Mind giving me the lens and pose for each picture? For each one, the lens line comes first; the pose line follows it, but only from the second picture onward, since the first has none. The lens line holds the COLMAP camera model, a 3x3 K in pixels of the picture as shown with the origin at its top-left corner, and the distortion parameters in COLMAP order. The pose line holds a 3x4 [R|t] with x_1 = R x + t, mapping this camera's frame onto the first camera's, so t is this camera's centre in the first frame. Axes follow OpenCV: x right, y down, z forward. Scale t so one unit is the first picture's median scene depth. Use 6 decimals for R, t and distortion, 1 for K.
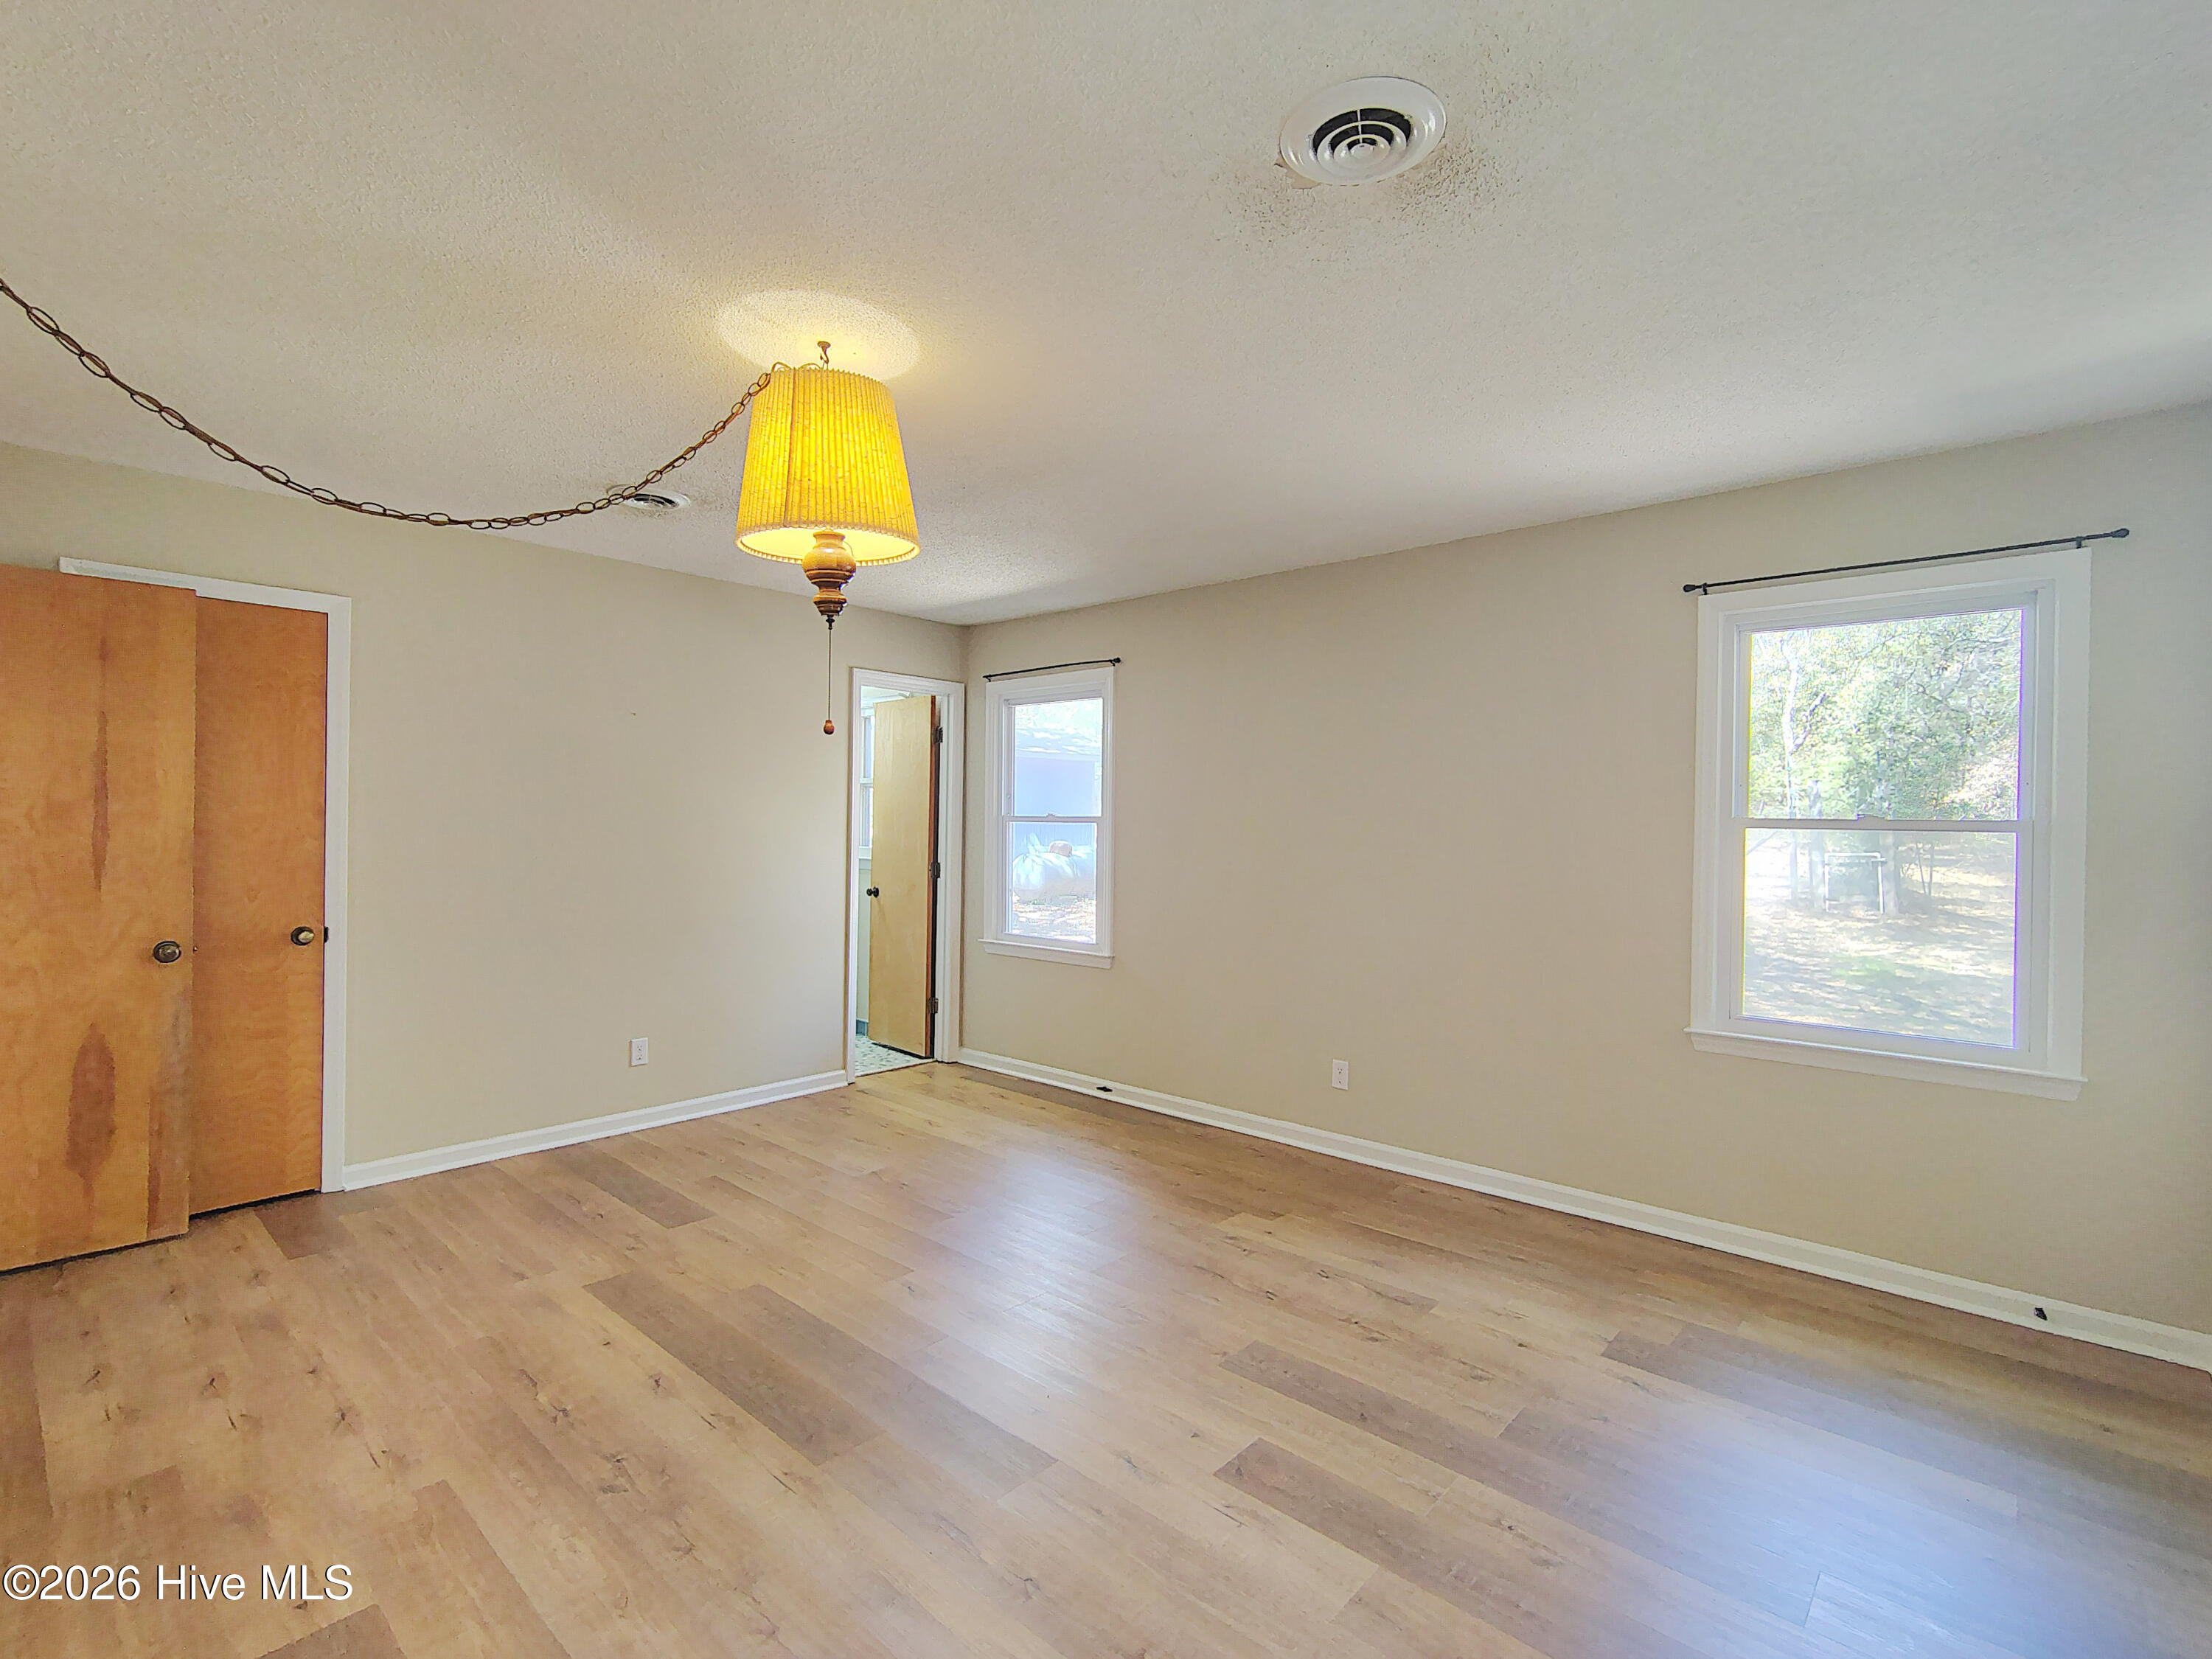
lens RADIAL K [[1025.0, 0, 1097.0], [0, 1025.0, 826.3], [0, 0, 1]] dist [-0.002008, 0.000201]
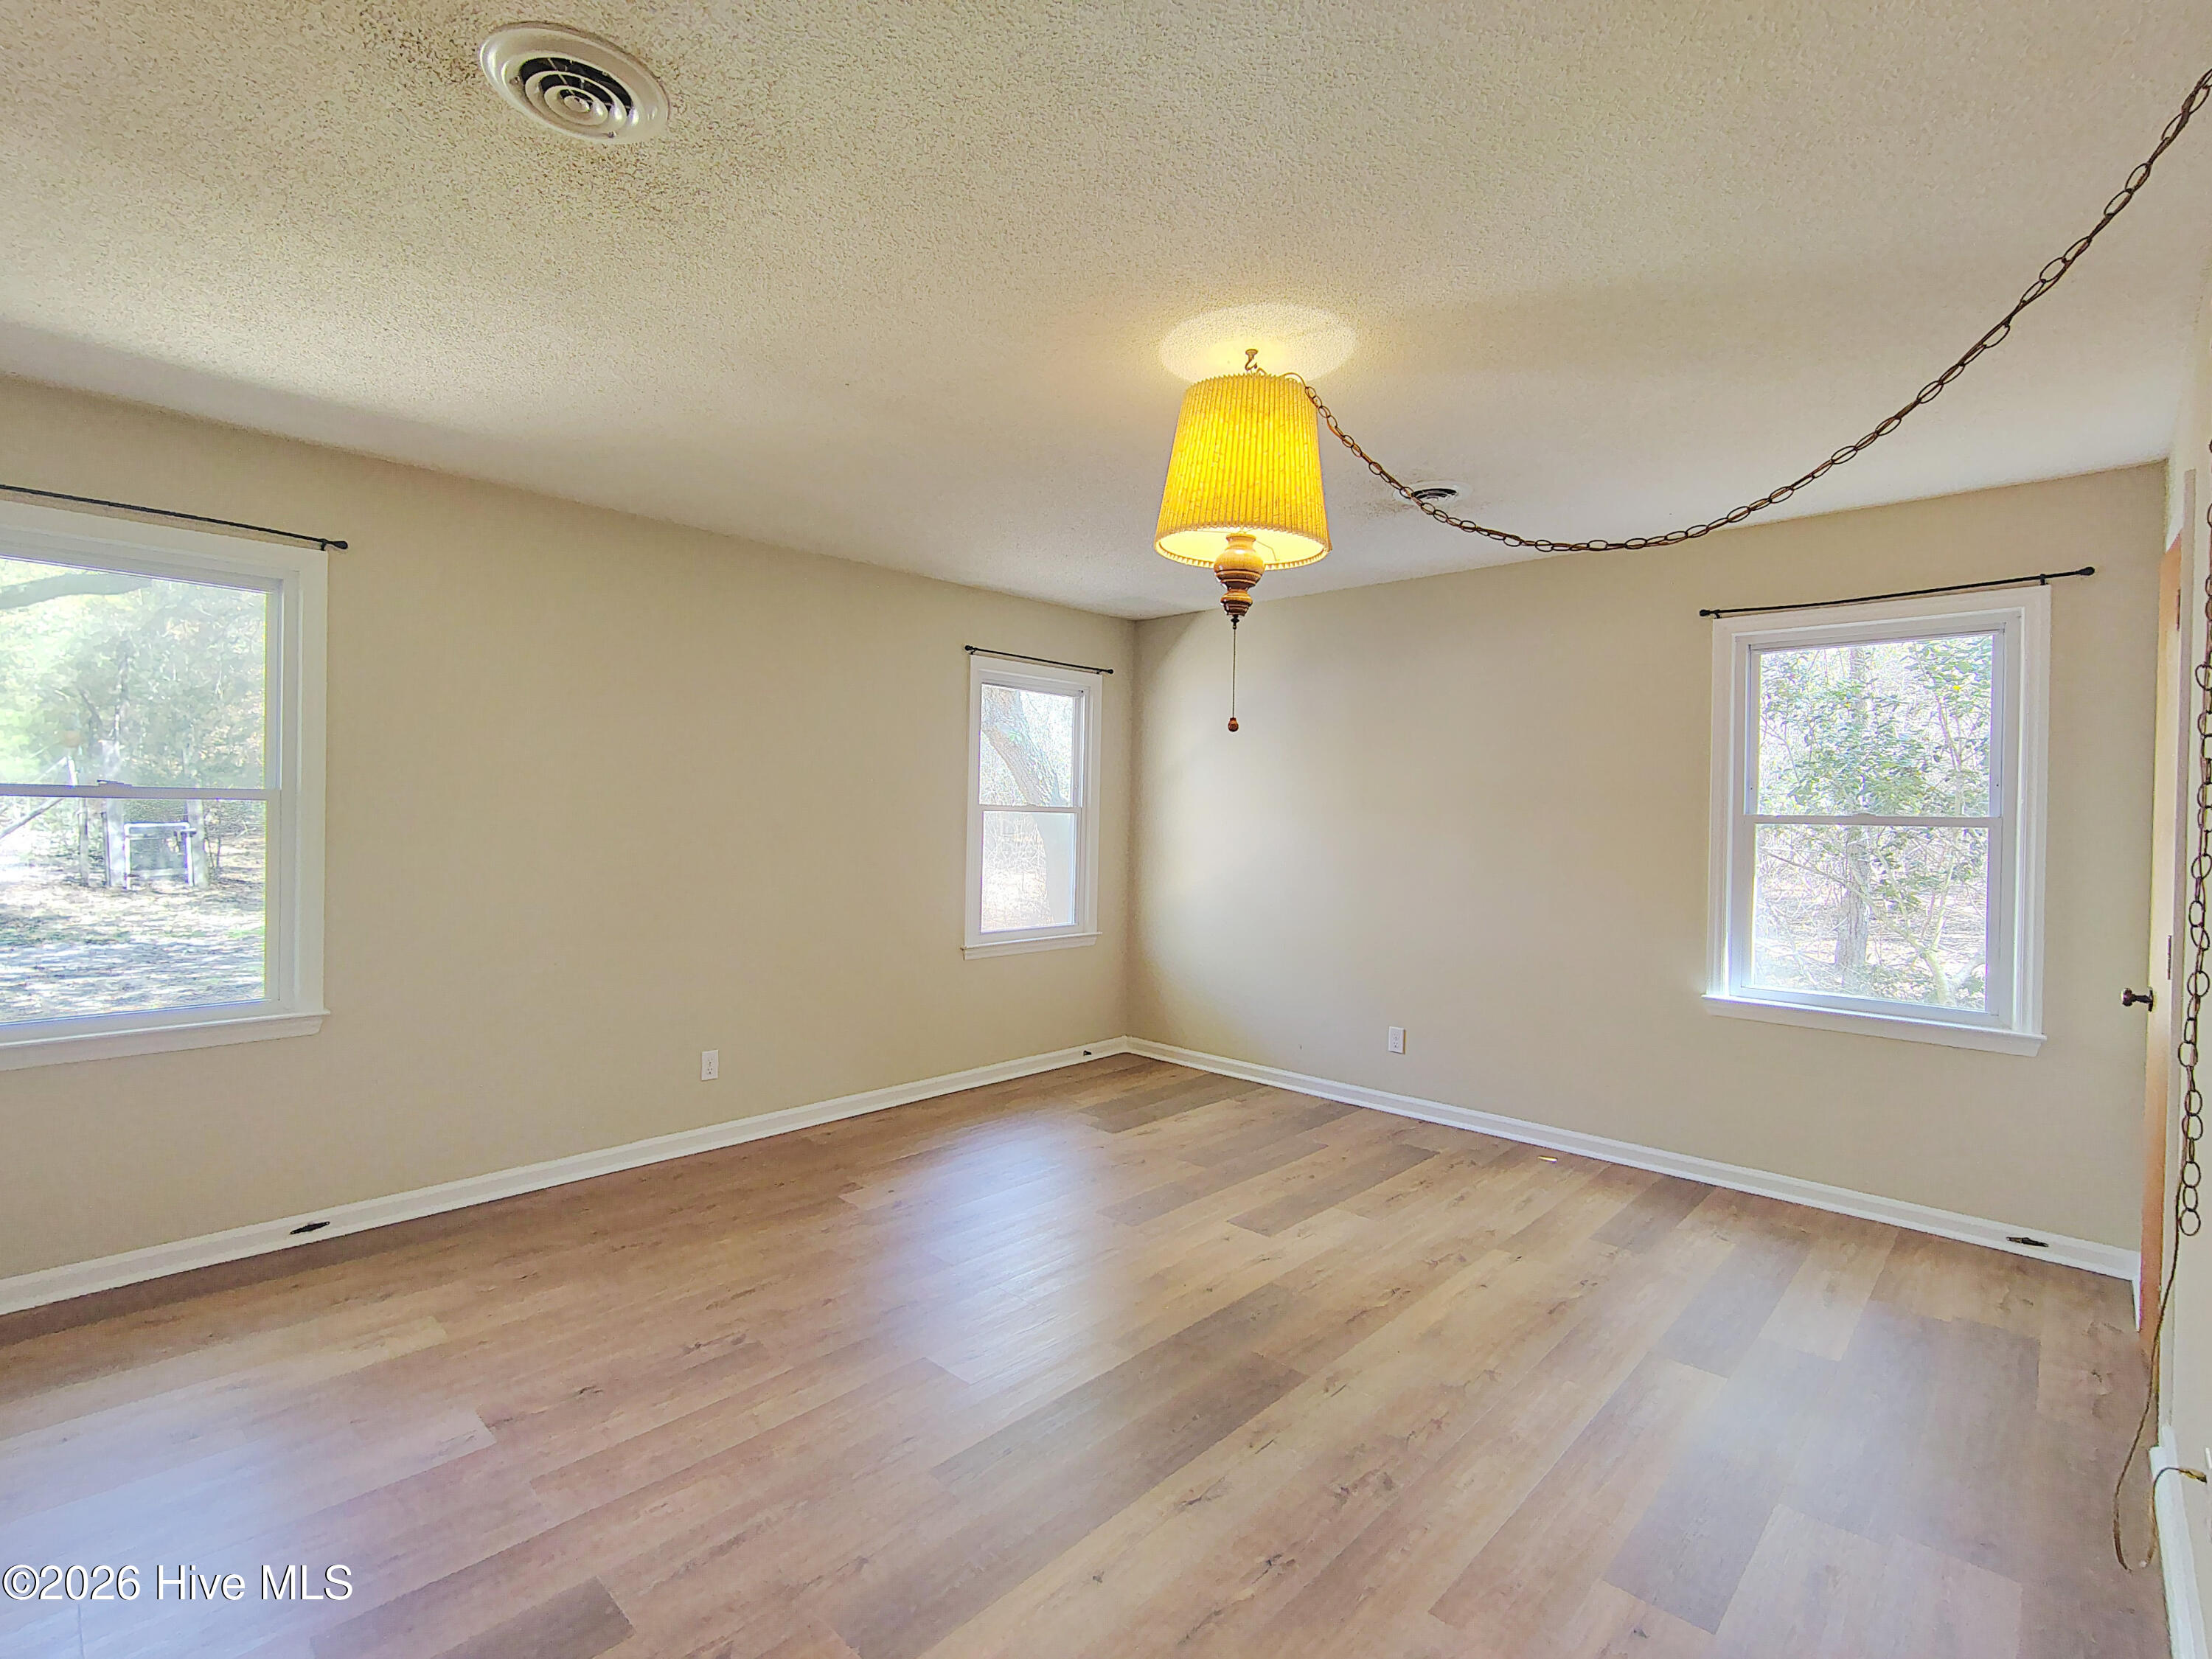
lens RADIAL K [[1025.0, 0, 1097.0], [0, 1025.0, 826.3], [0, 0, 1]] dist [-0.002008, 0.000201]
pose [[0.030995, -0.020745, 0.999304, -0.906377], [-0.013383, 0.999686, 0.021168, -0.010384], [-0.999430, -0.014030, 0.030708, 0.774366]]
